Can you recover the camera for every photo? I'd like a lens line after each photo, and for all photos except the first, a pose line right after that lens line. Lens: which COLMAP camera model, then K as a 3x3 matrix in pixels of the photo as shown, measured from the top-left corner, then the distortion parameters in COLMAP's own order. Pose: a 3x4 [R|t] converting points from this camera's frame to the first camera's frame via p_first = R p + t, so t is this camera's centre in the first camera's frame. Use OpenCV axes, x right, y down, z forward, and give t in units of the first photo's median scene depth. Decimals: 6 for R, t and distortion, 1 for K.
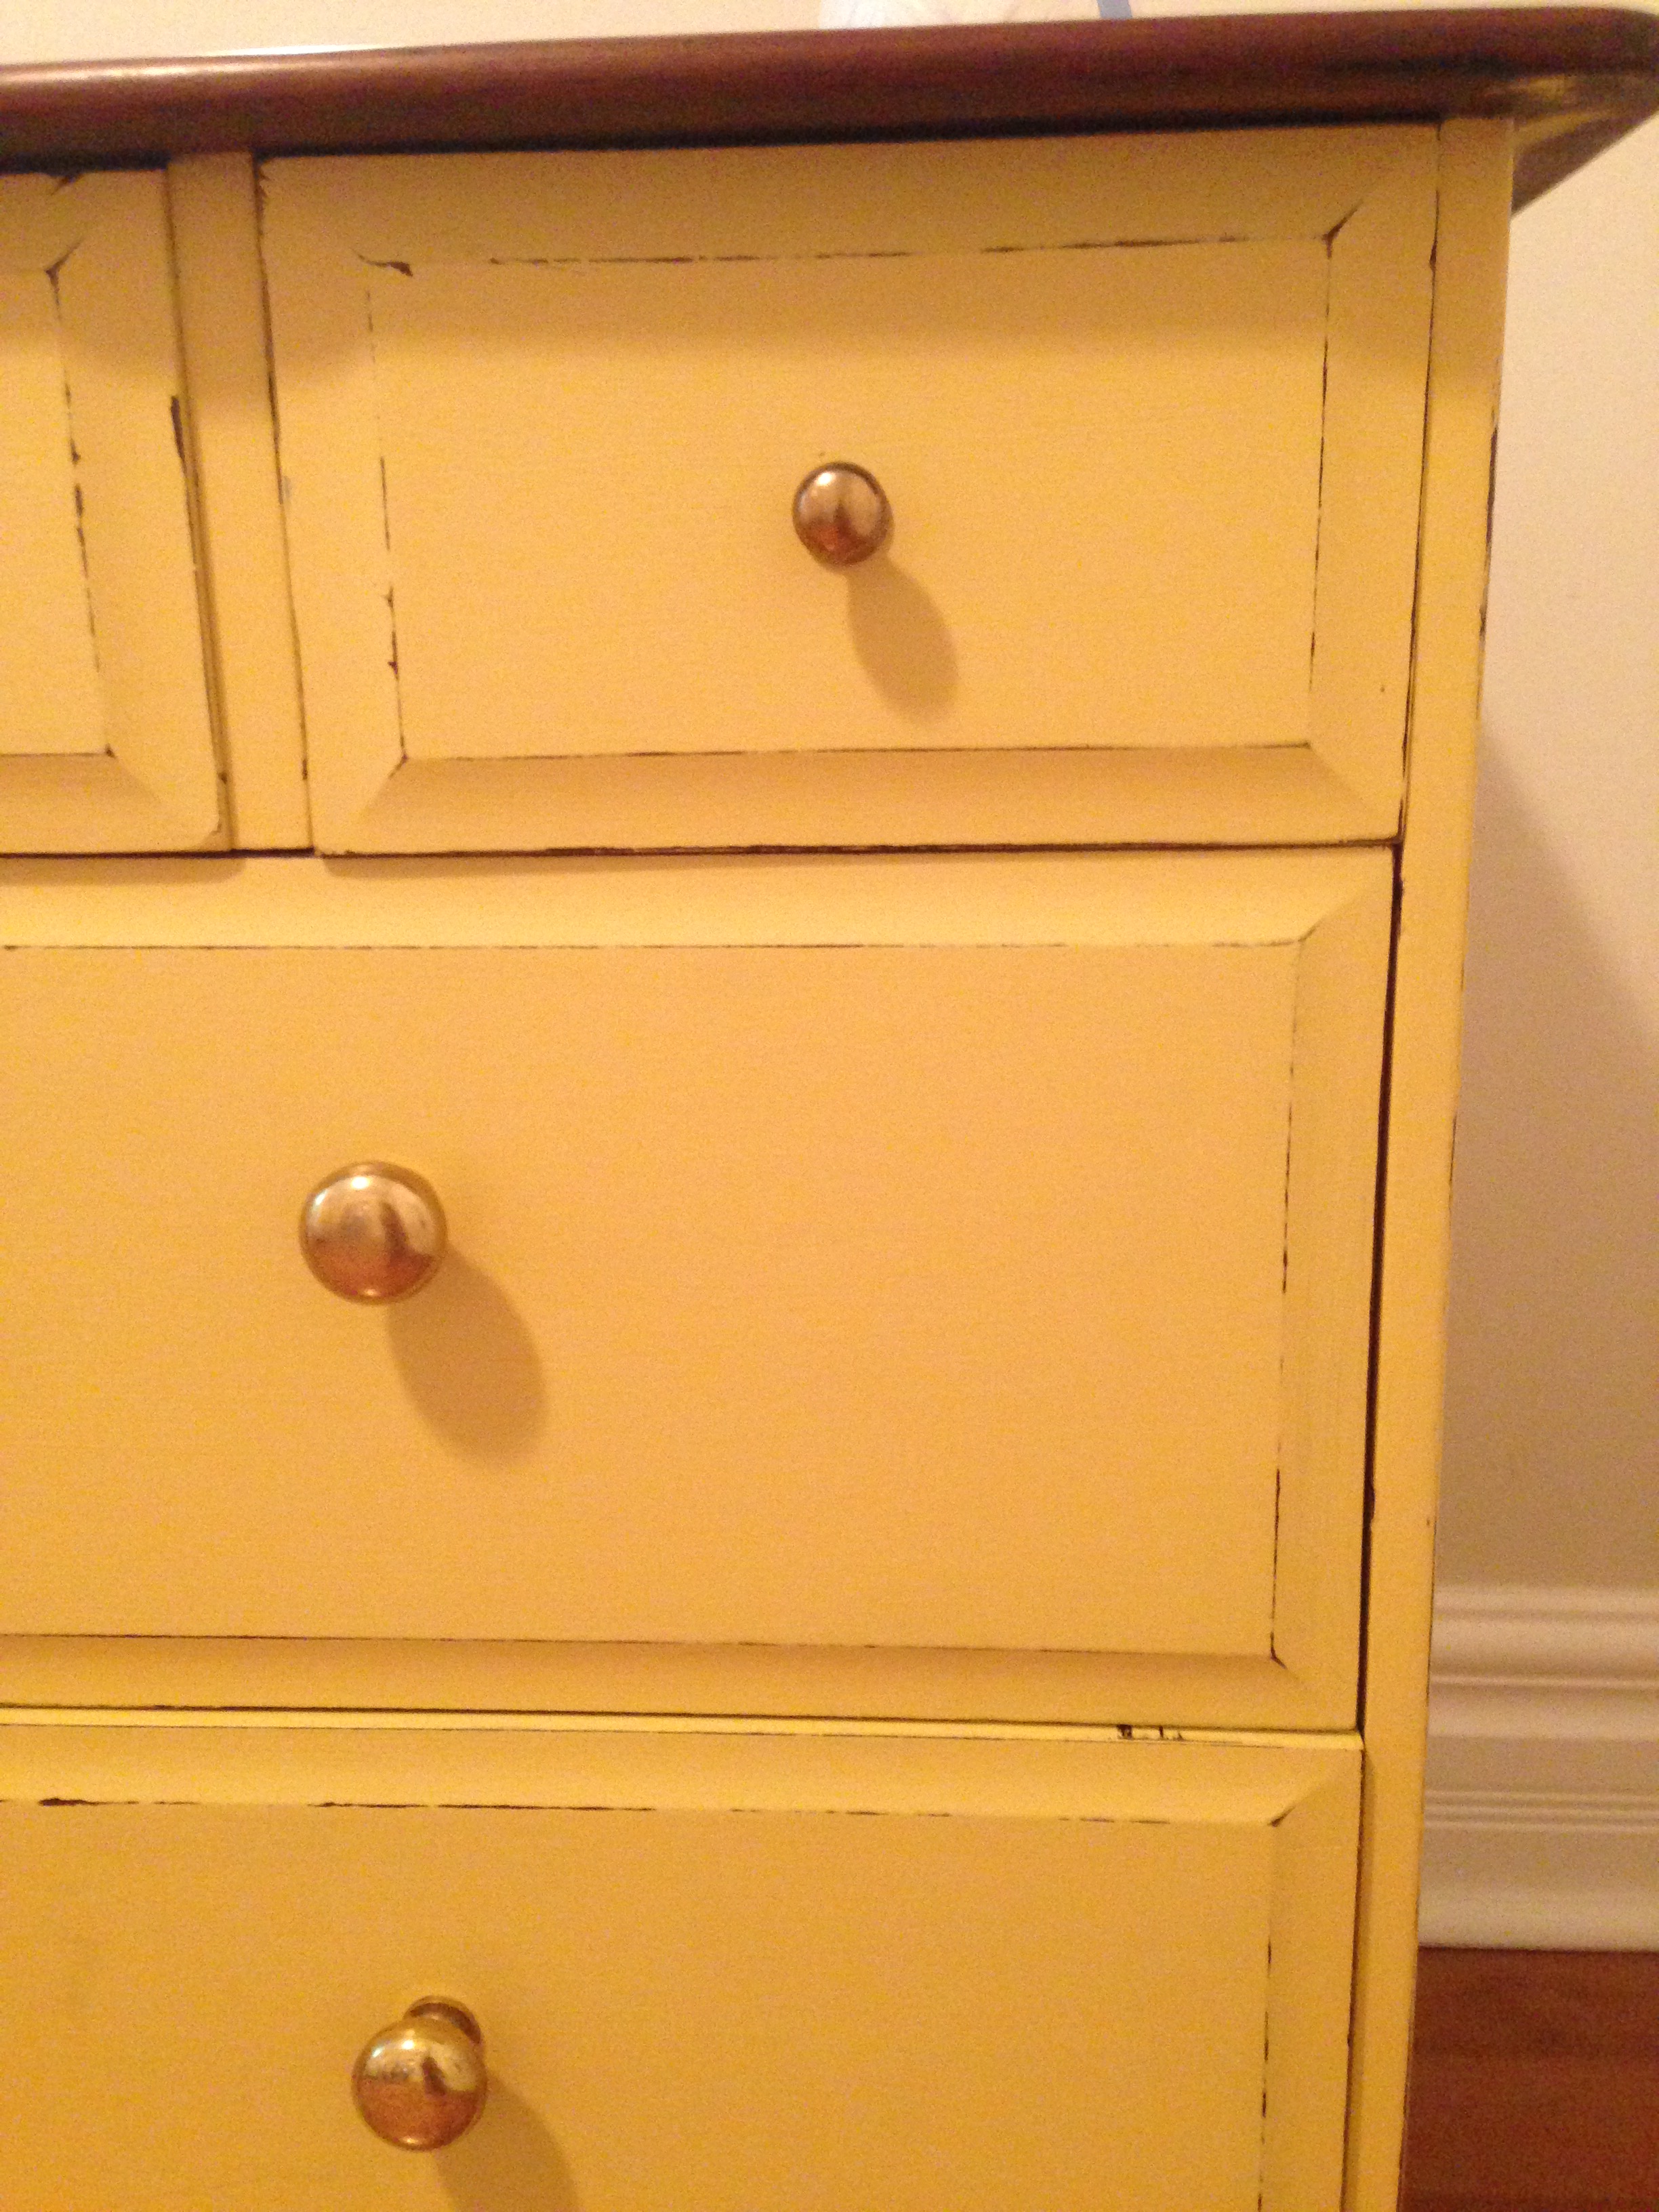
lens RADIAL K [[2061.8, 0, 831.8], [0, 2061.8, 1105.0], [0, 0, 1]] dist [0.046062, 0.000000]
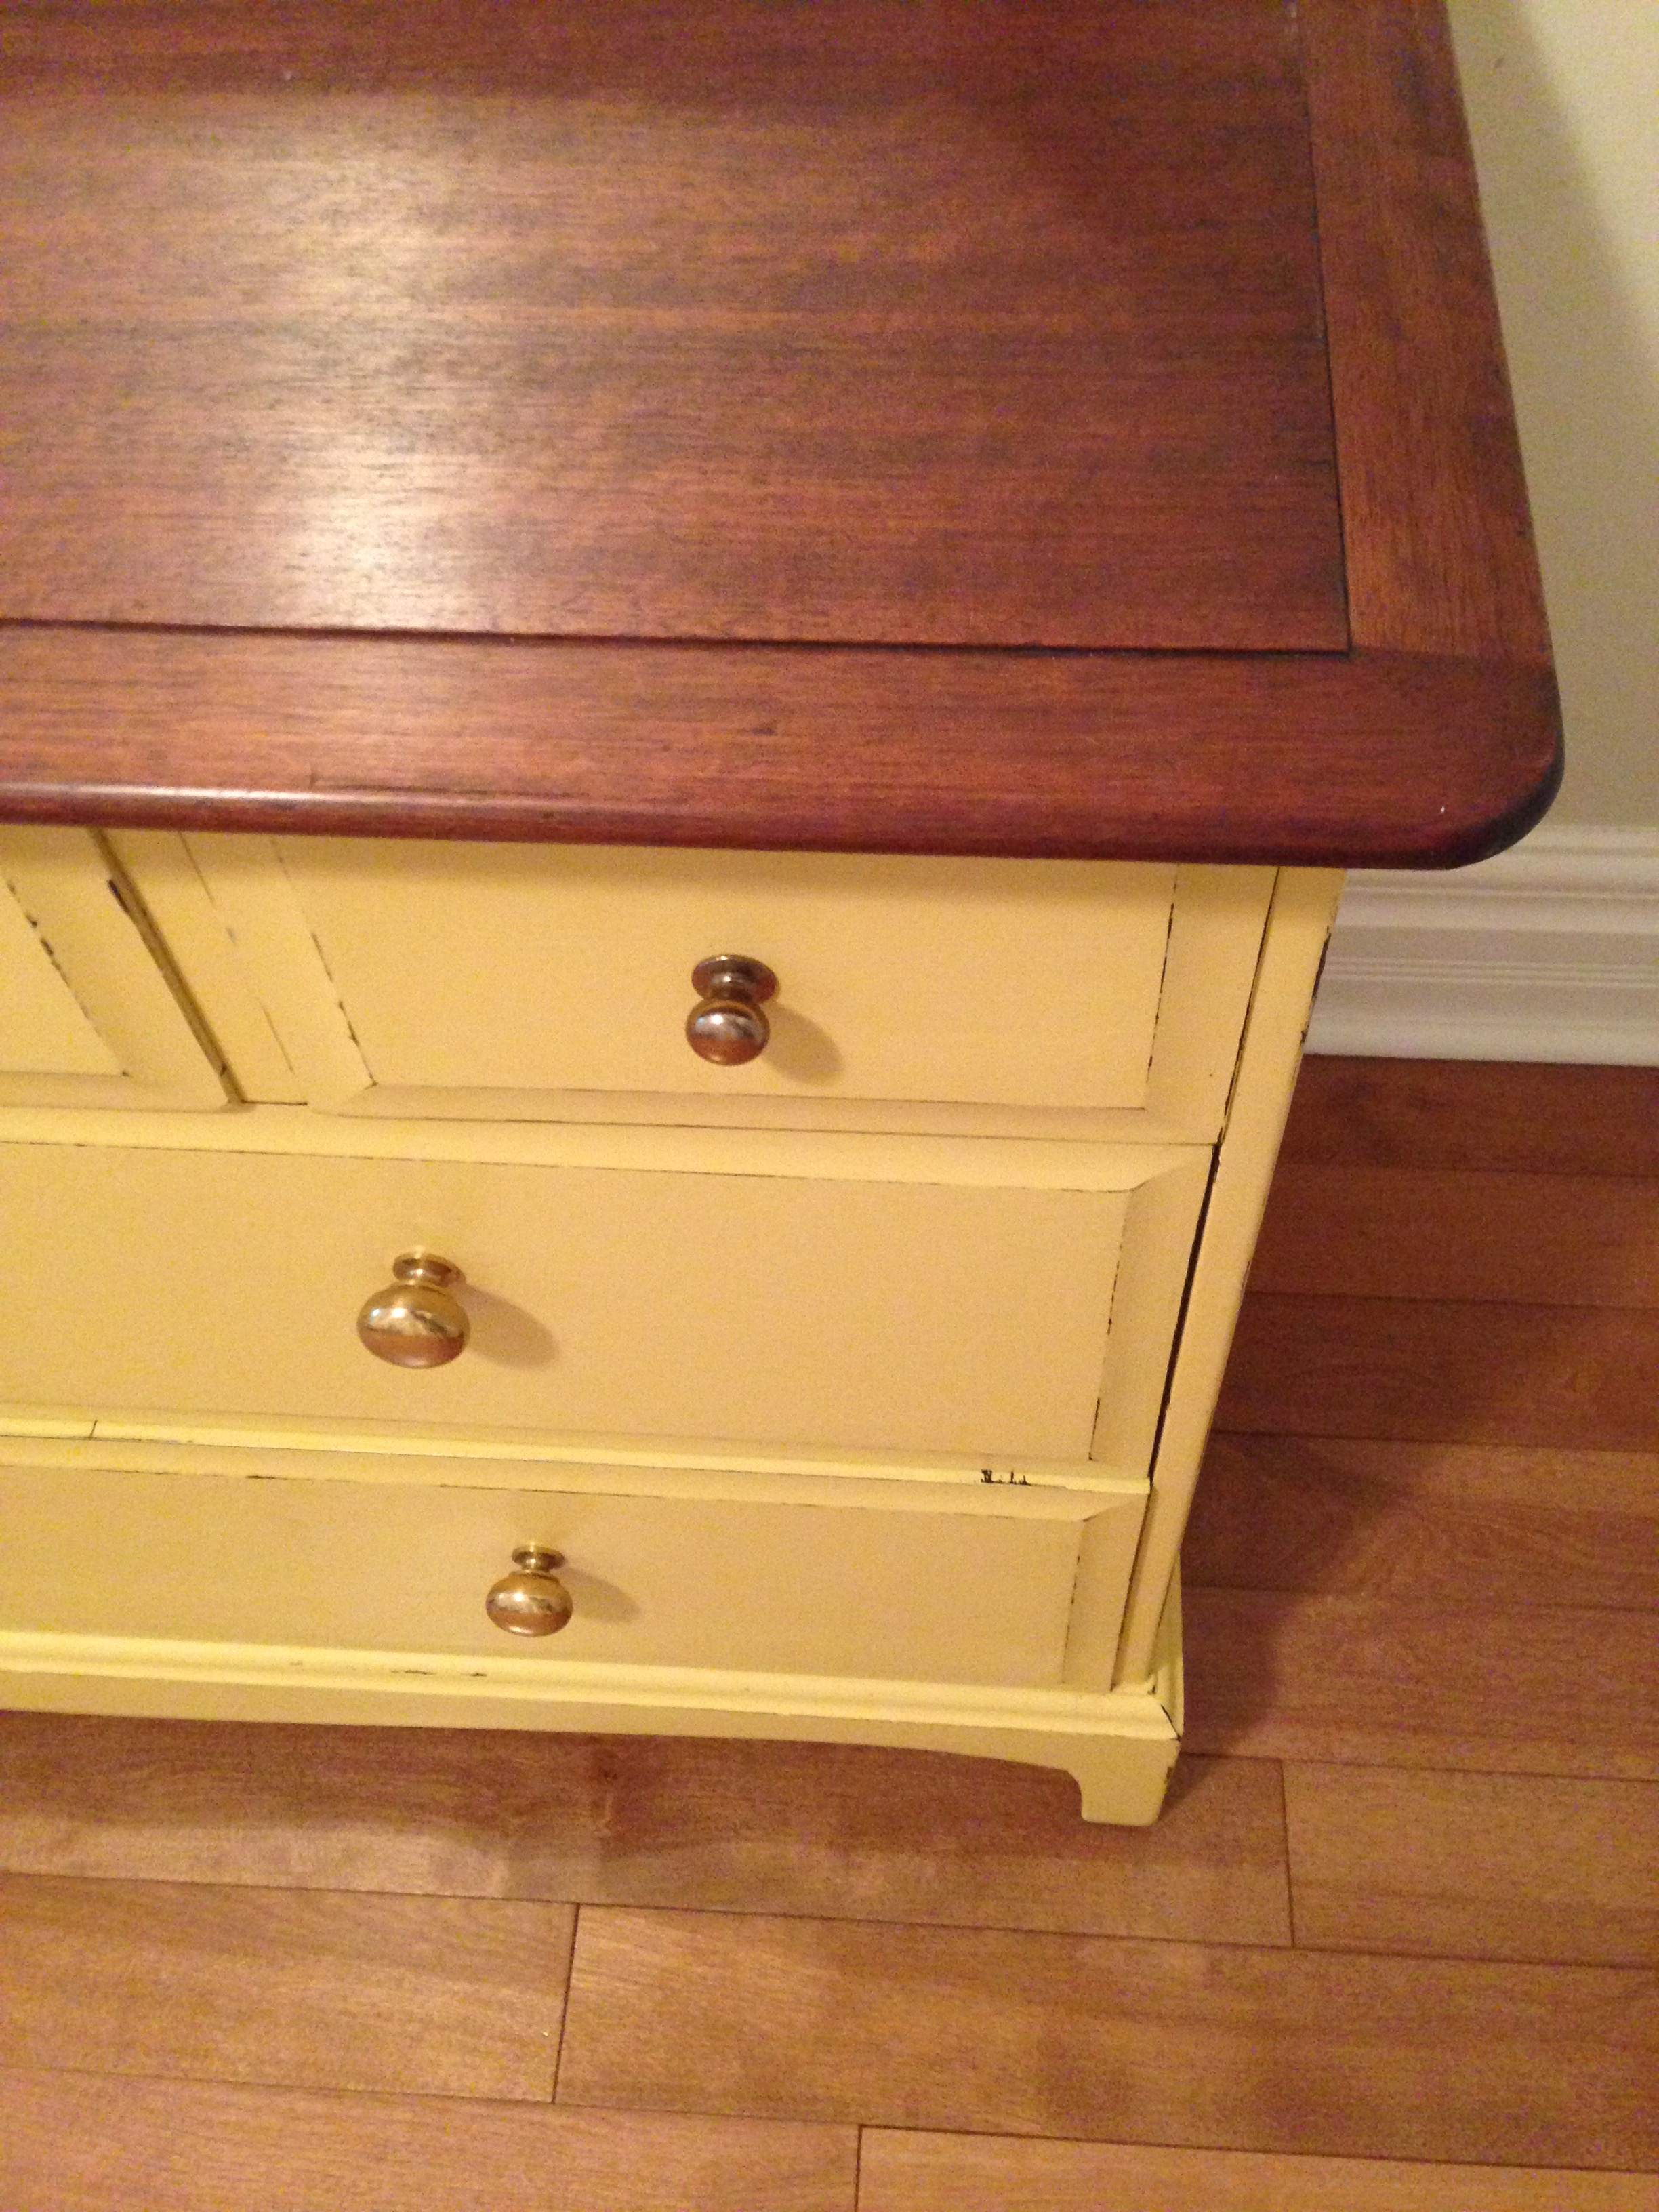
lens RADIAL K [[2061.8, 0, 838.2], [0, 2061.8, 1111.5], [0, 0, 1]] dist [0.046062, 0.000000]
pose [[0.999485, 0.000536, -0.032090, 0.092130], [0.021551, 0.729697, 0.683431, -0.944193], [0.023782, -0.683770, 0.729310, 0.139062]]
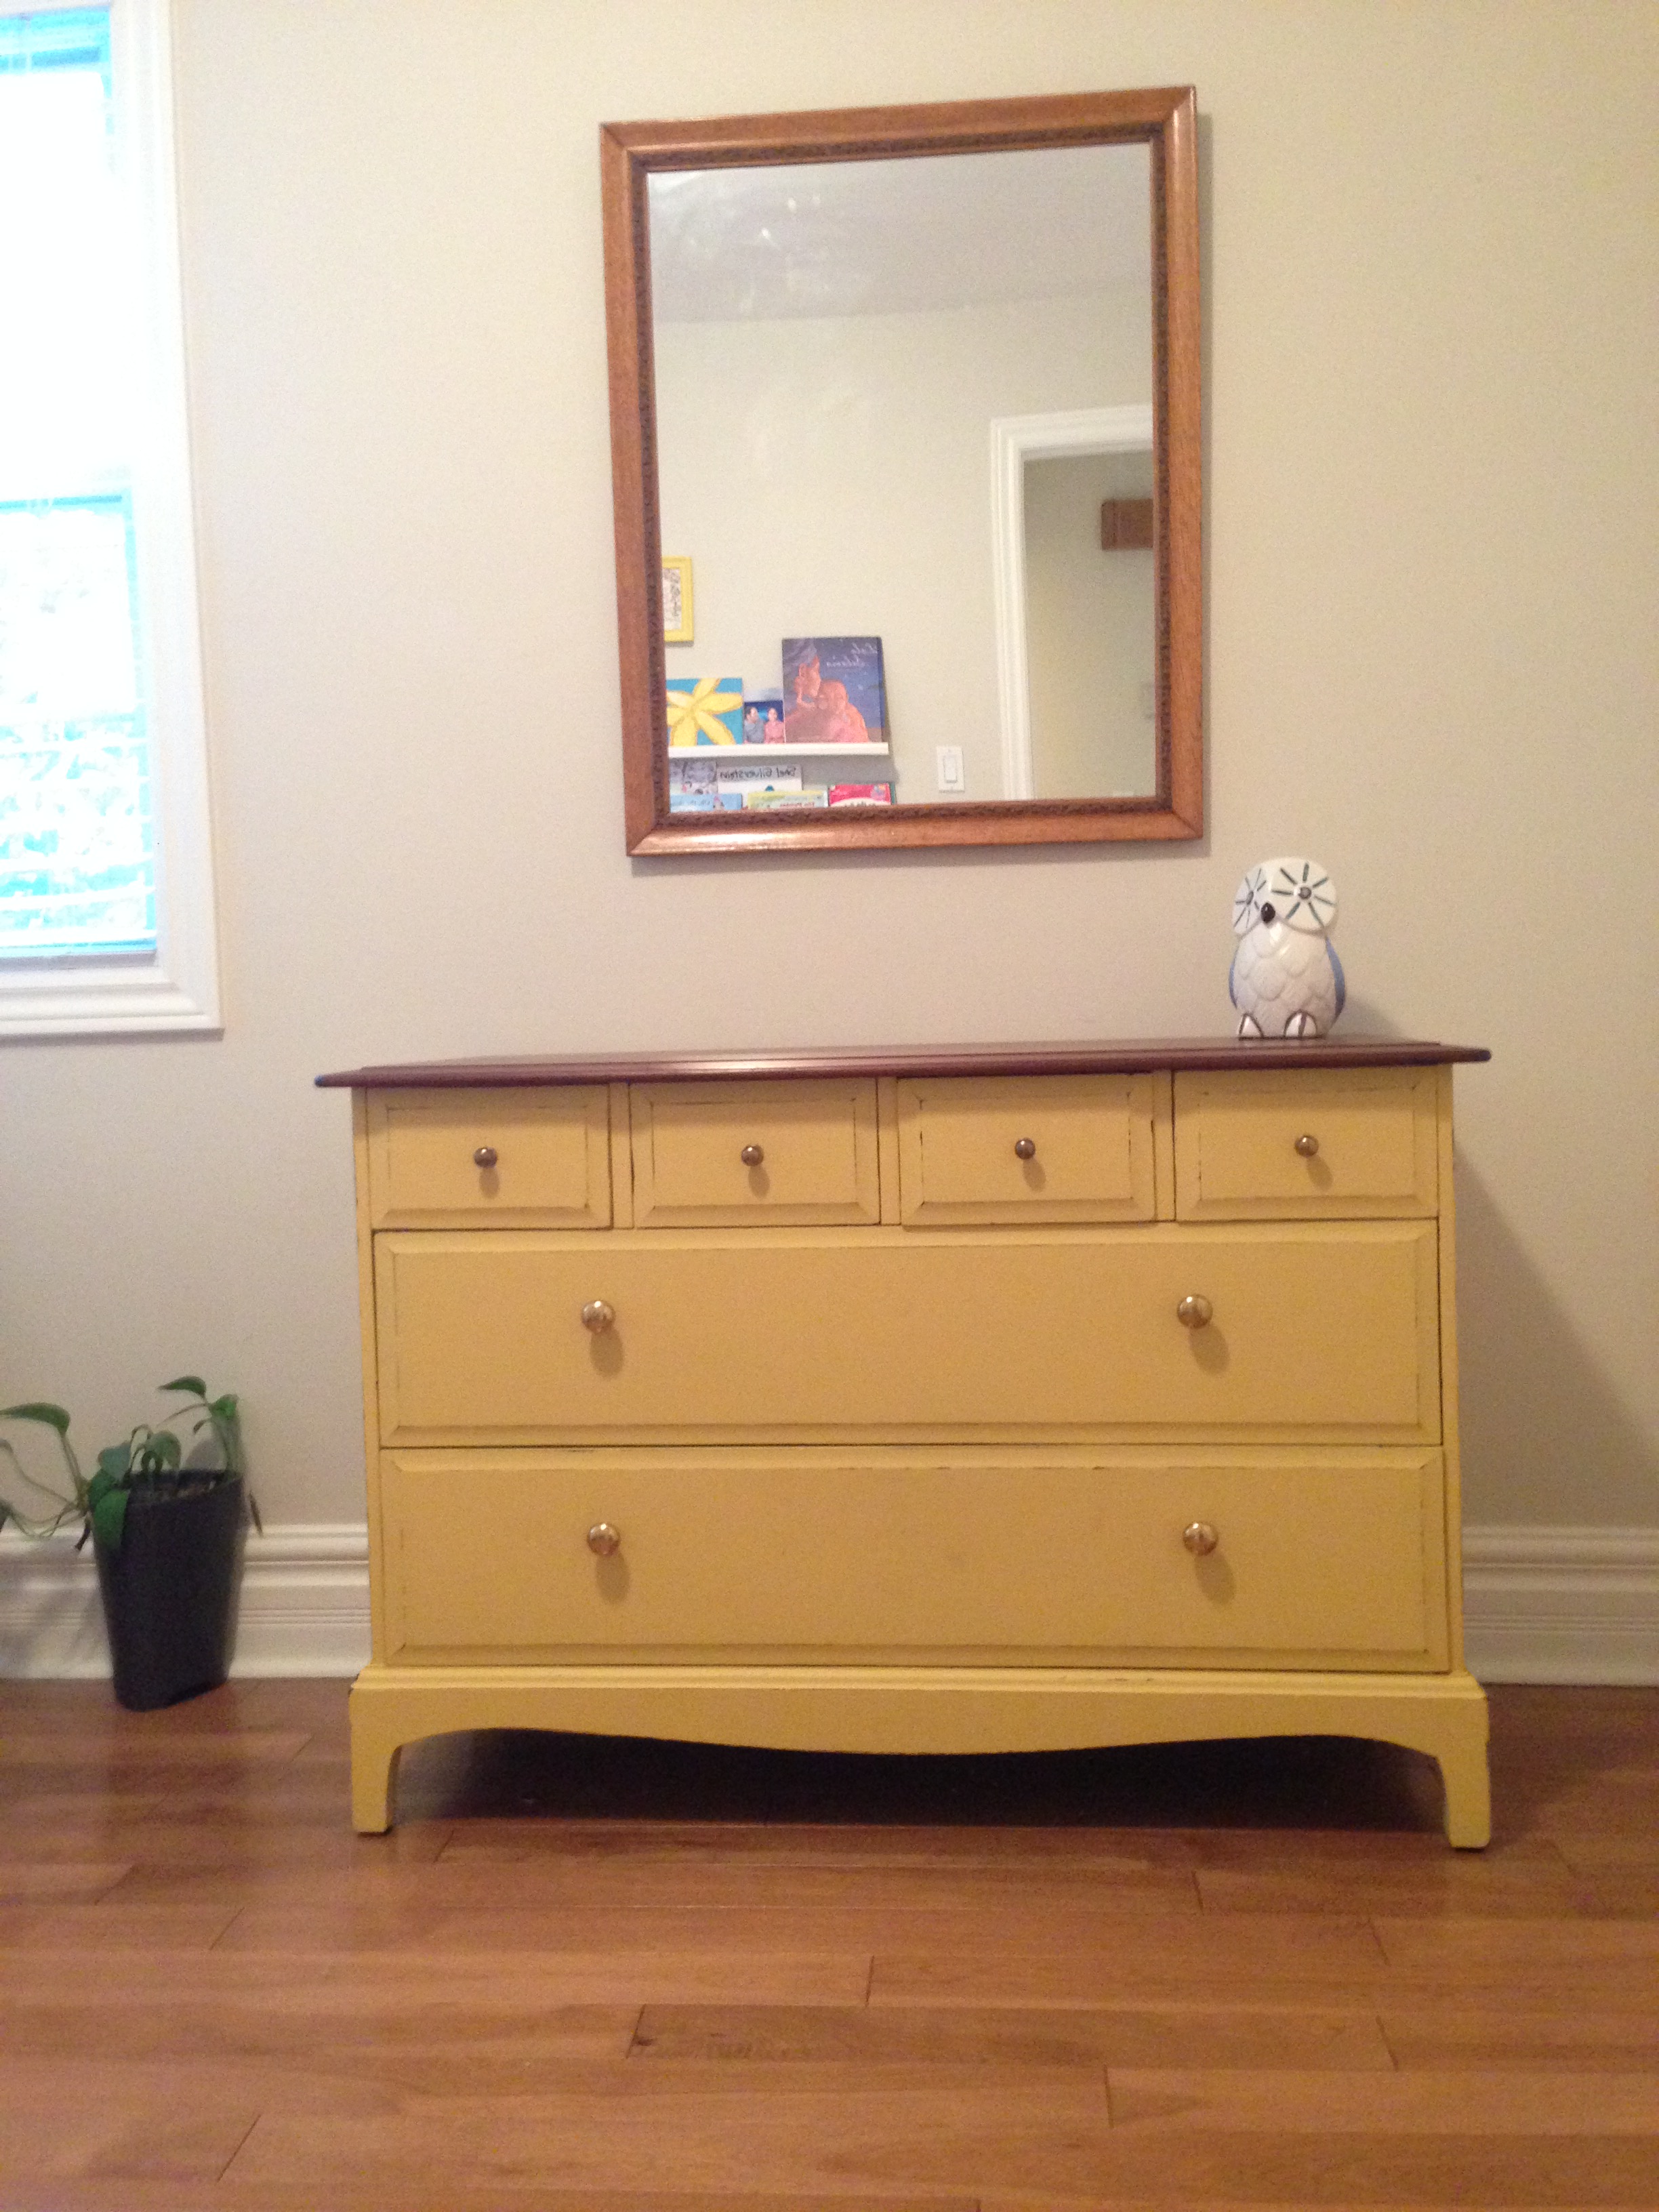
lens RADIAL K [[2061.8, 0, 820.5], [0, 2061.8, 1096.3], [0, 0, 1]] dist [0.046062, 0.000000]
pose [[0.999040, -0.006728, -0.043283, -0.806813], [-0.001850, 0.980774, -0.195140, 0.460083], [0.043764, 0.195033, 0.979820, -3.271052]]
